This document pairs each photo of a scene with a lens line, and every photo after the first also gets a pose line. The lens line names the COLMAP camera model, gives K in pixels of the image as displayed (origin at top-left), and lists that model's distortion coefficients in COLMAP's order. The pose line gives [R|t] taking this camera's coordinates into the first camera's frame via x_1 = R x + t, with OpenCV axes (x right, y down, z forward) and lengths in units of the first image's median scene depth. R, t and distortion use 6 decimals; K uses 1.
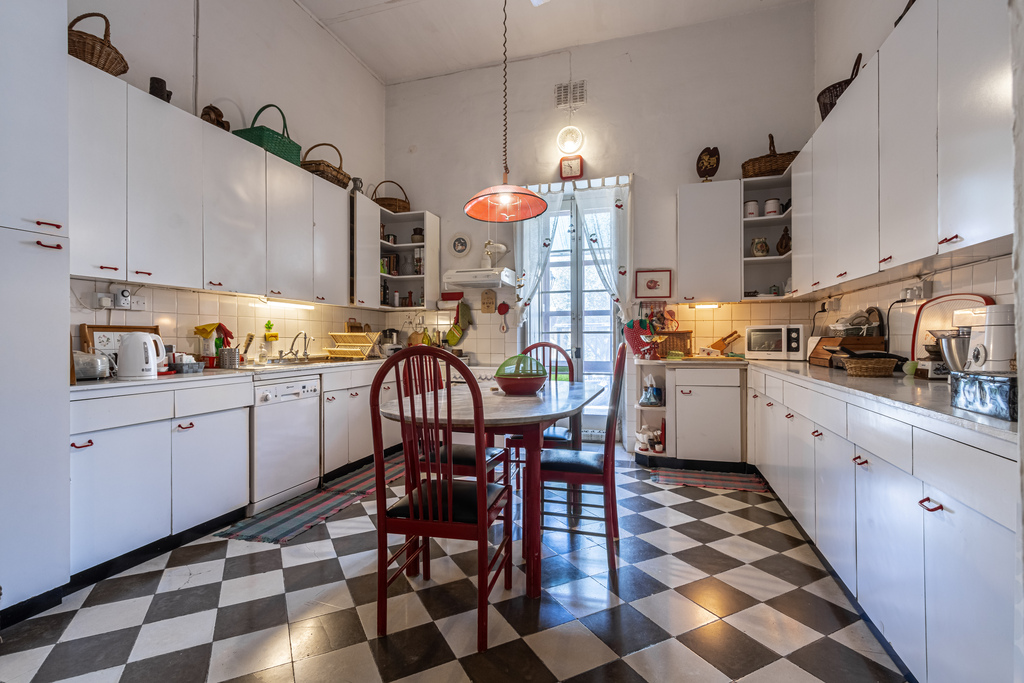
lens RADIAL K [[478.1, 0, 510.9], [0, 478.1, 339.7], [0, 0, 1]] dist [-0.000533, 0.000301]
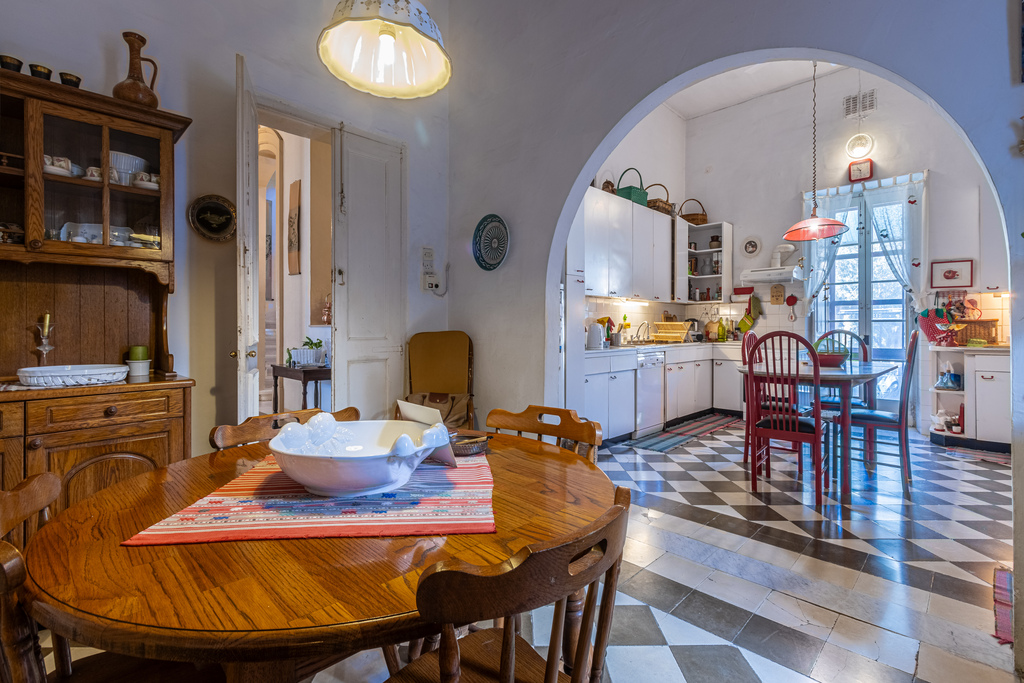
lens RADIAL K [[555.7, 0, 521.8], [0, 555.7, 327.3], [0, 0, 1]] dist [0.001385, -0.002717]
pose [[0.924804, 0.001156, -0.380441, -0.111933], [-0.001350, 0.999999, -0.000246, 0.000198], [0.380441, 0.000741, 0.924805, -0.496644]]
